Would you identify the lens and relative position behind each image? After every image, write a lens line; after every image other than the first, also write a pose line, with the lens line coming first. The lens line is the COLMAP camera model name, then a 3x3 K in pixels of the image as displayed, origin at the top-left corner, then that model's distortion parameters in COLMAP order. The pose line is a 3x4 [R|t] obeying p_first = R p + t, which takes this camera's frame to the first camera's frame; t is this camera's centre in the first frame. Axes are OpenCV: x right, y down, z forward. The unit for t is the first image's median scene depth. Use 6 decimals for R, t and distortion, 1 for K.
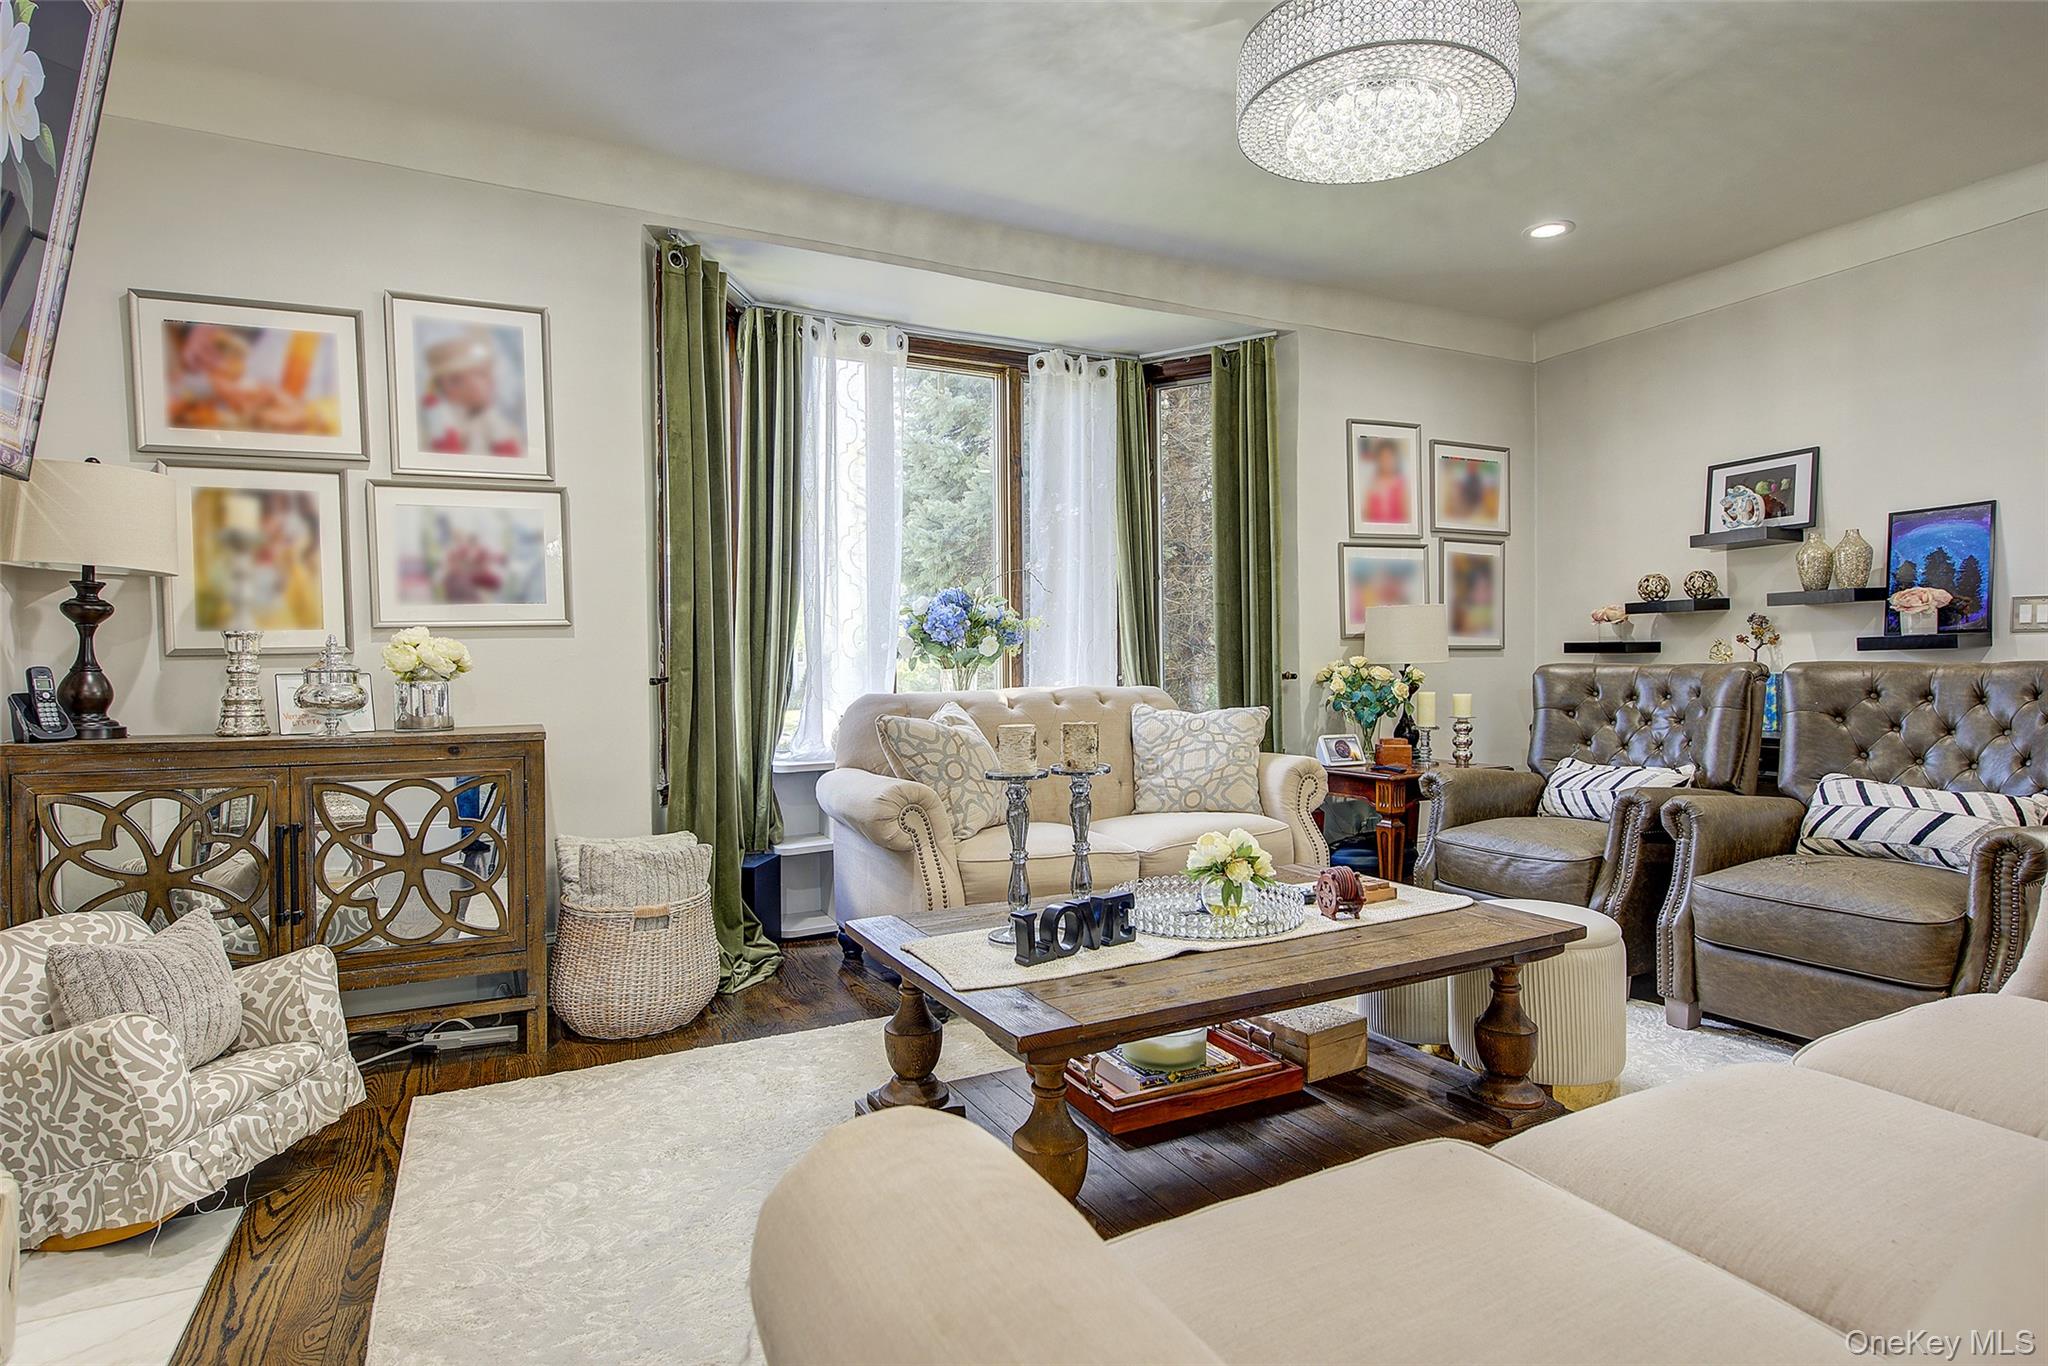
lens RADIAL K [[1051.8, 0, 1046.2], [0, 1051.8, 682.3], [0, 0, 1]] dist [-0.014580, 0.001231]
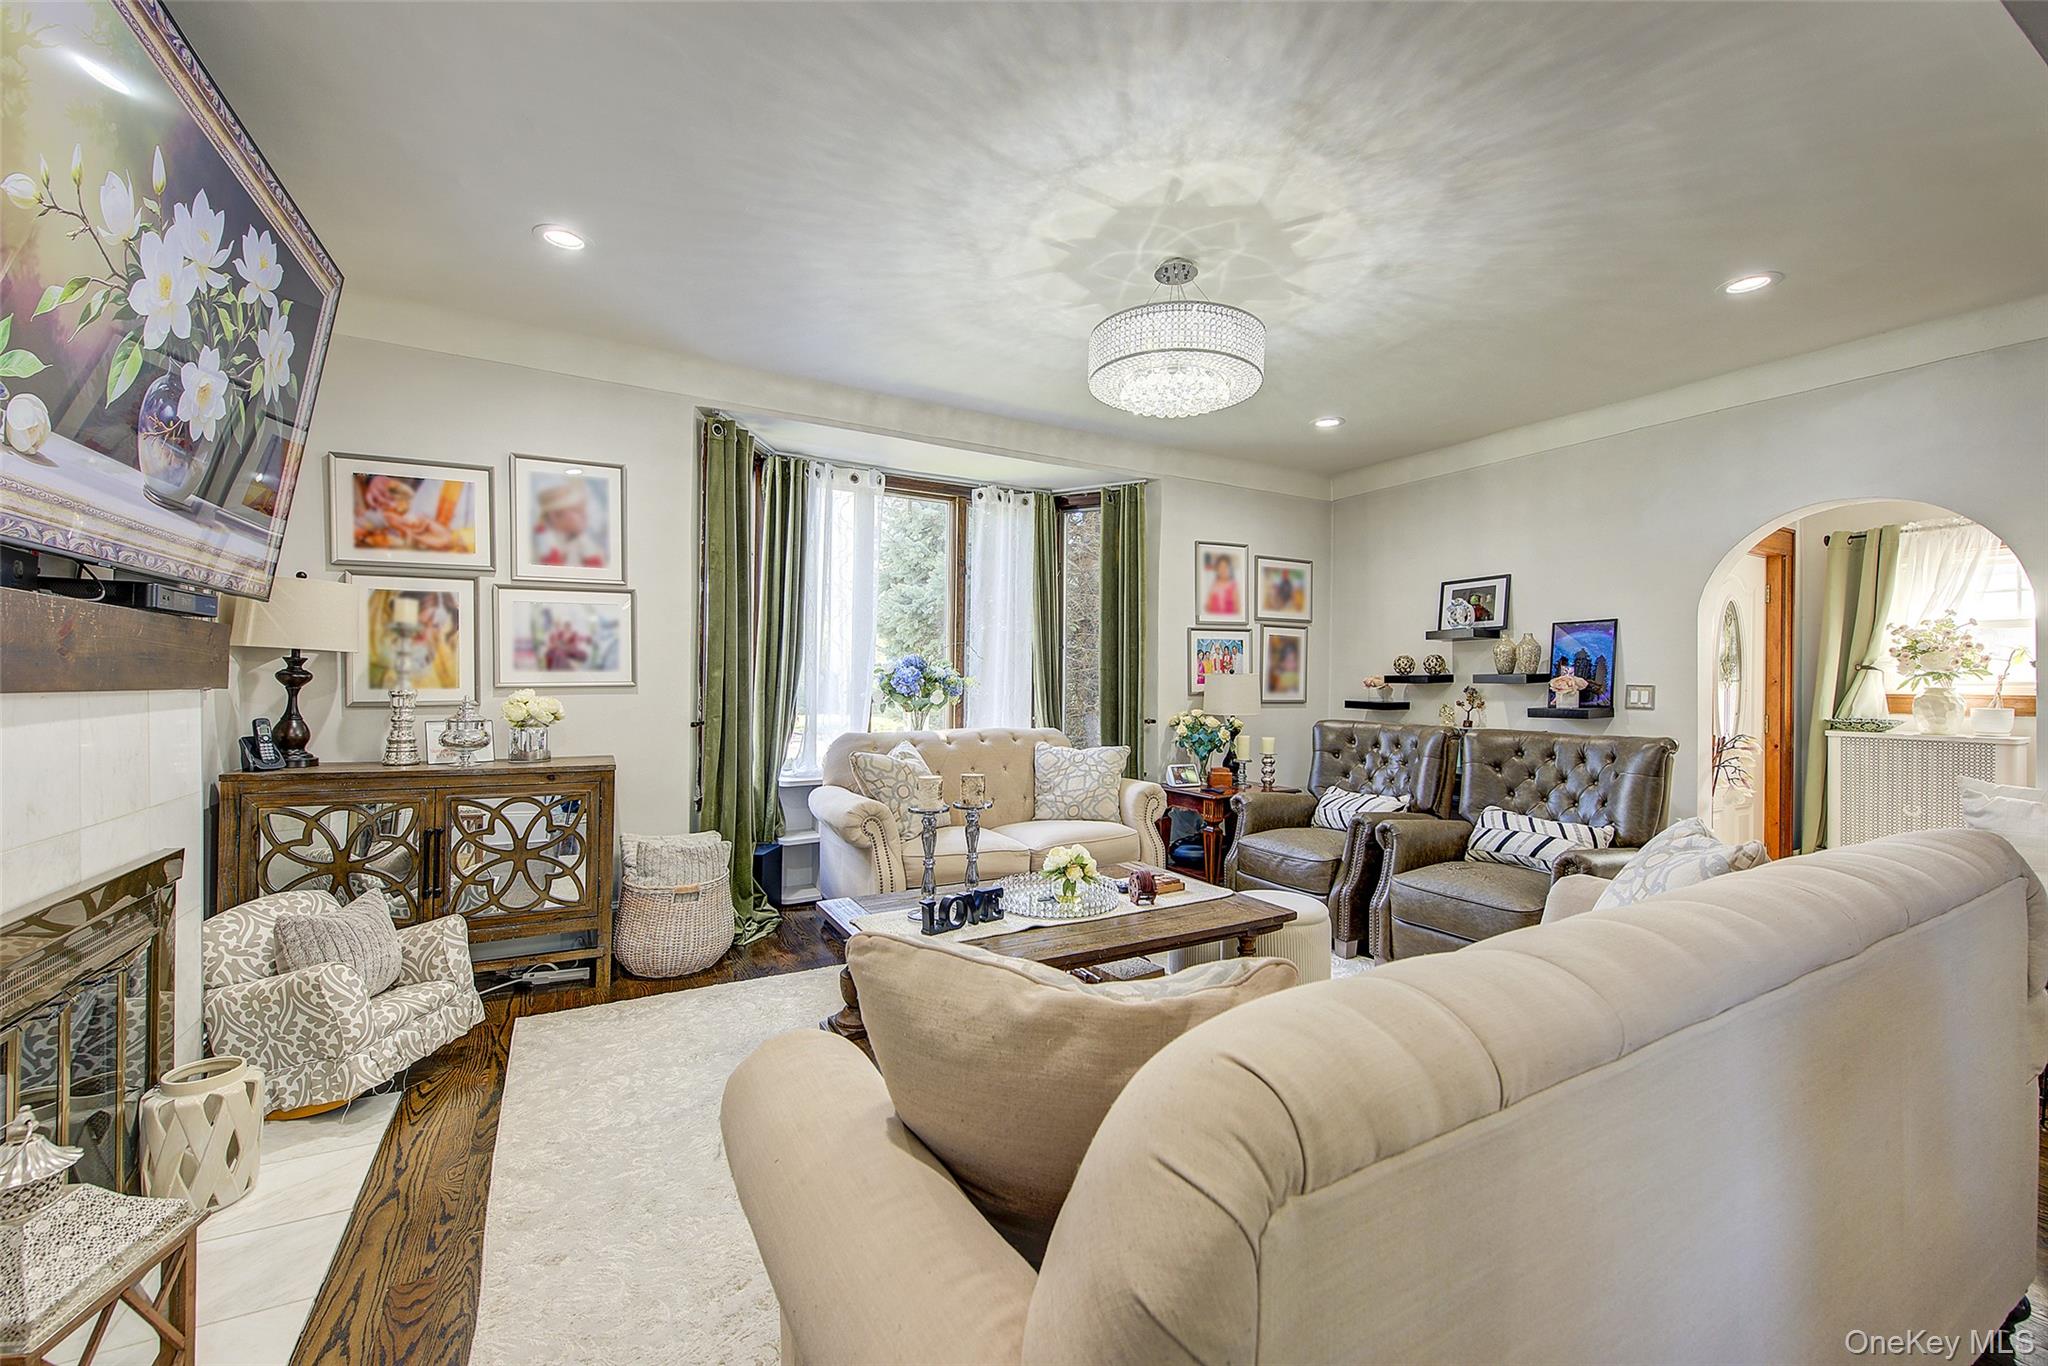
lens RADIAL K [[814.6, 0, 1042.8], [0, 814.6, 680.5], [0, 0, 1]] dist [-0.008942, -0.000922]
pose [[0.998908, 0.022324, 0.041047, 0.058109], [-0.021621, 0.999613, -0.017491, -0.056558], [-0.041422, 0.016585, 0.999004, -0.136091]]
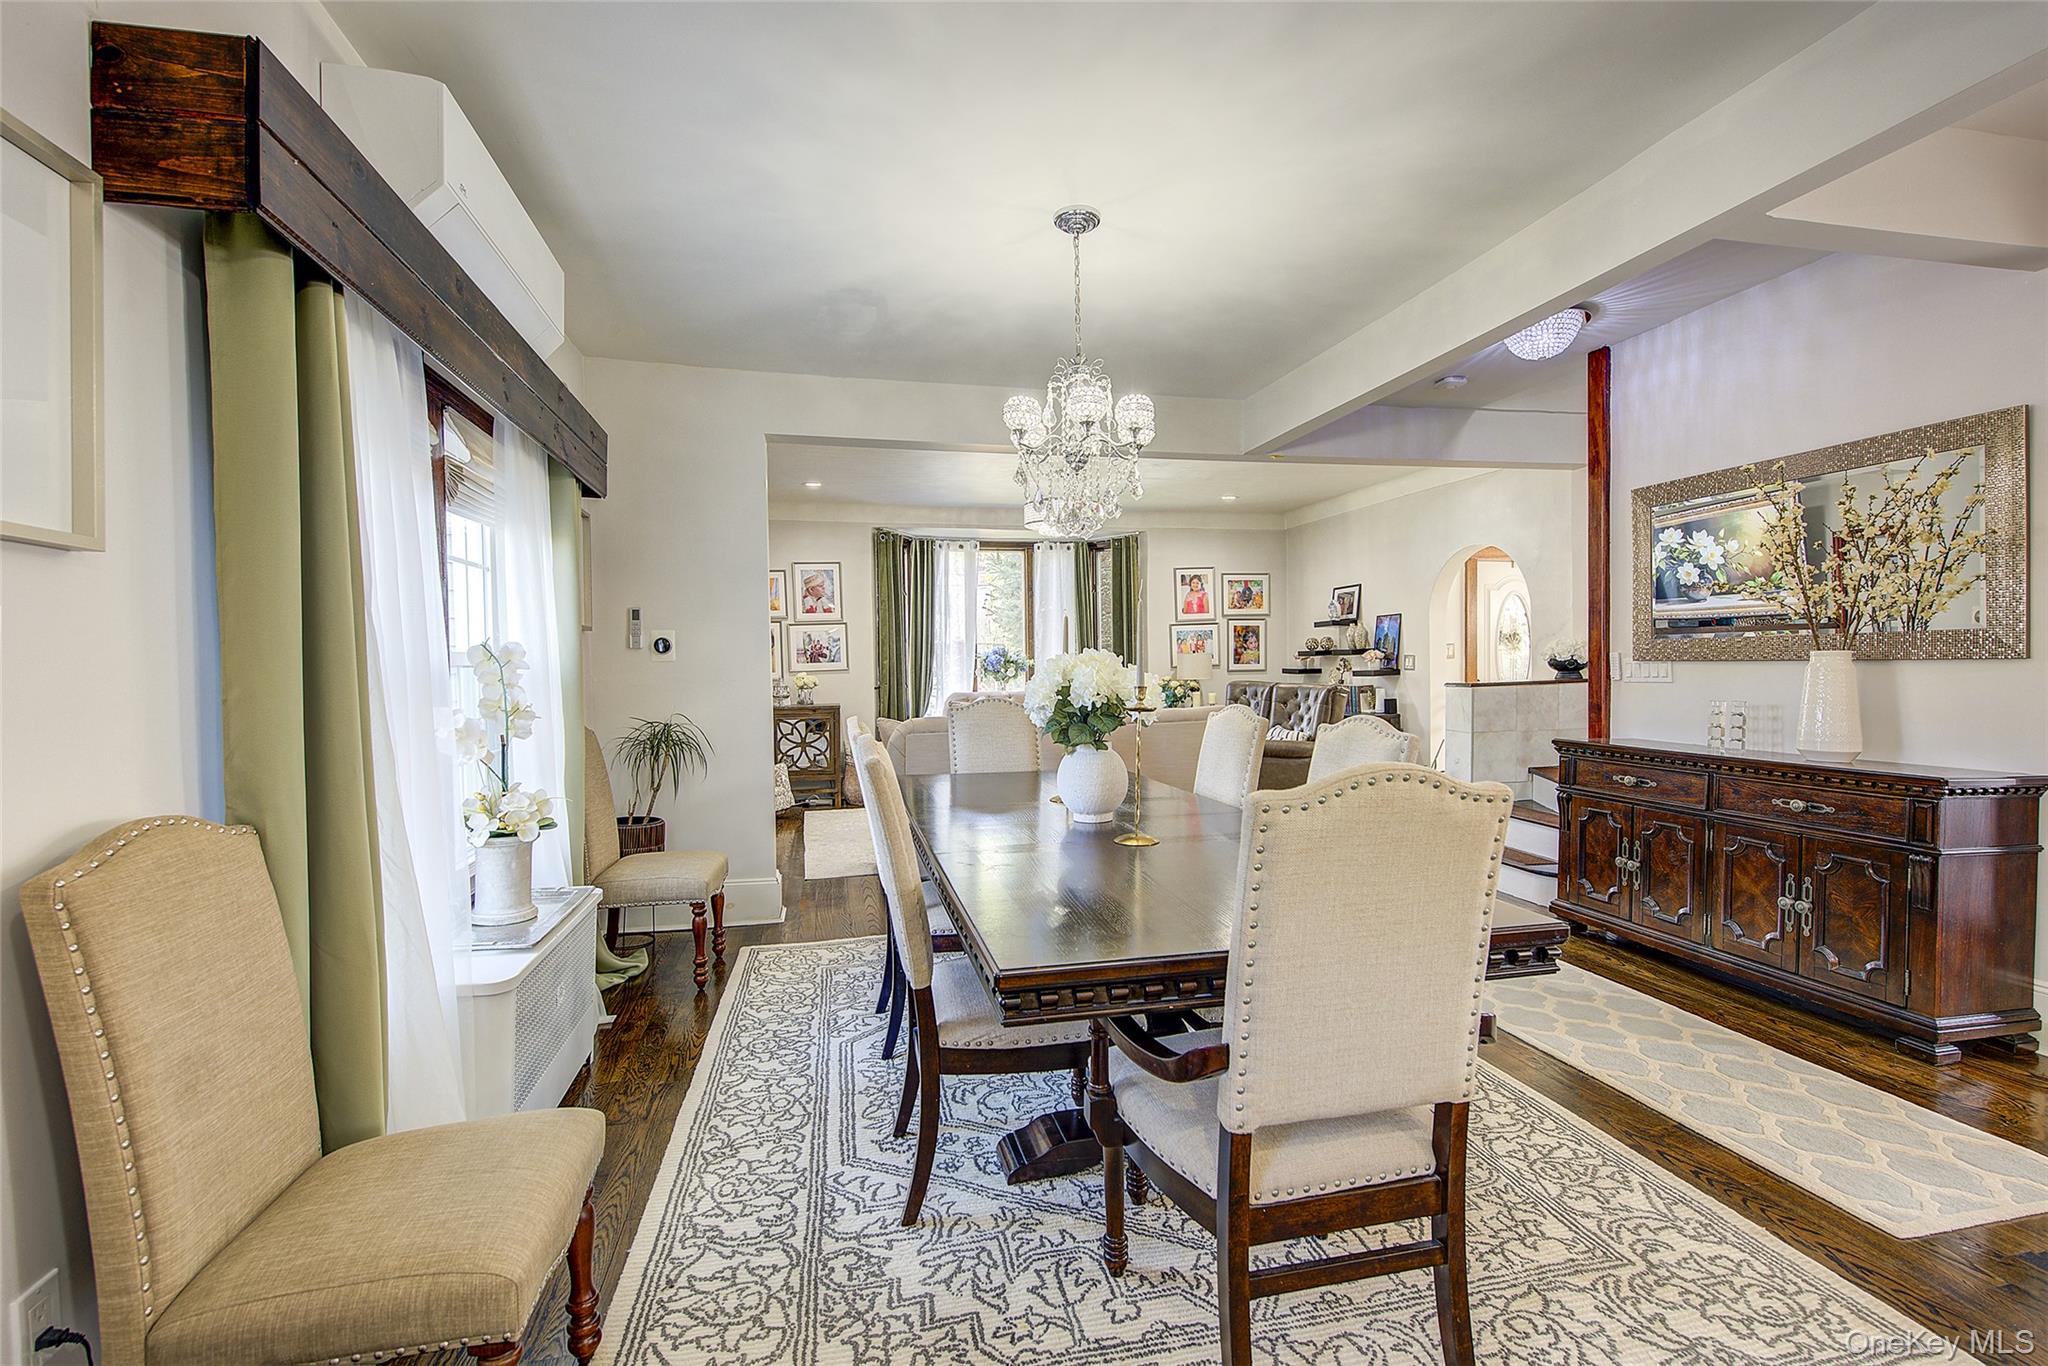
lens RADIAL K [[909.3, 0, 1018.7], [0, 909.3, 679.7], [0, 0, 1]] dist [-0.000440, 0.000154]
pose [[0.968933, 0.002051, -0.247316, 0.665319], [0.000921, 0.999929, 0.011897, -0.057142], [0.247323, -0.011755, 0.968862, -1.406071]]
